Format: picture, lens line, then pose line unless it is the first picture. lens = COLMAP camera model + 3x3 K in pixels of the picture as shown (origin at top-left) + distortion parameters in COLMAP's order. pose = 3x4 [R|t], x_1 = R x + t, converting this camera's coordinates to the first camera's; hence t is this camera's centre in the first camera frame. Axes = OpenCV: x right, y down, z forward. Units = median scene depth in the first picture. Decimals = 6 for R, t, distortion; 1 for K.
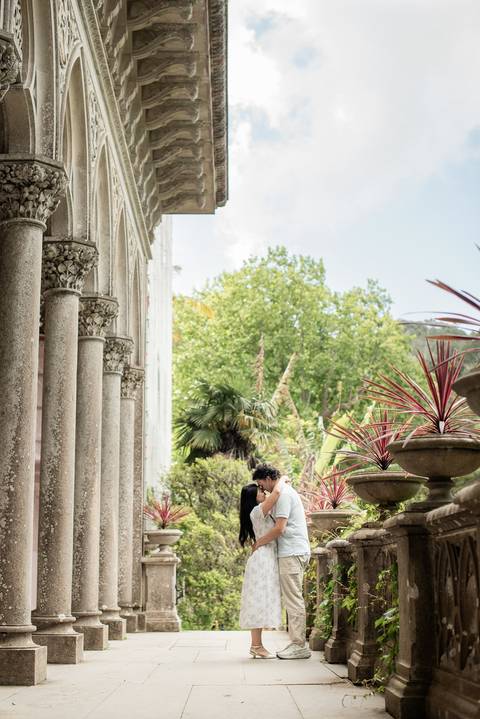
lens RADIAL K [[1428.9, 0, 240.0], [0, 1428.9, 359.5], [0, 0, 1]] dist [-0.201029, 0.046547]
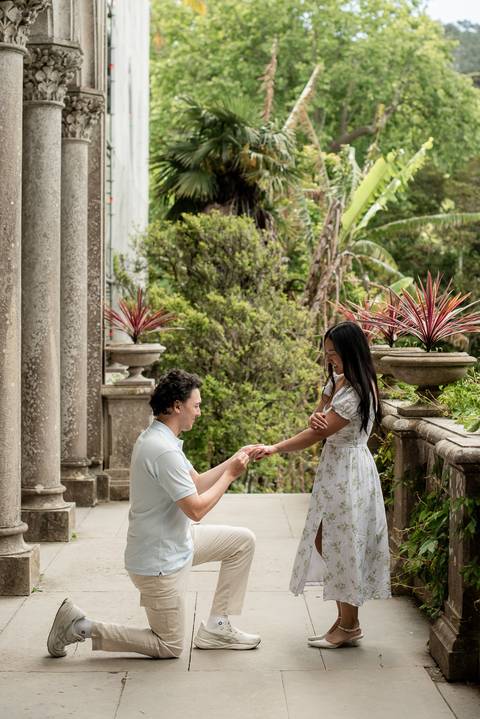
lens RADIAL K [[1428.9, 0, 240.0], [0, 1428.9, 359.5], [0, 0, 1]] dist [-0.201029, 0.046547]
pose [[0.999889, 0.002094, 0.014781, -0.012331], [-0.005093, 0.978561, 0.205893, -0.005606], [-0.014033, -0.205945, 0.978463, 0.284210]]
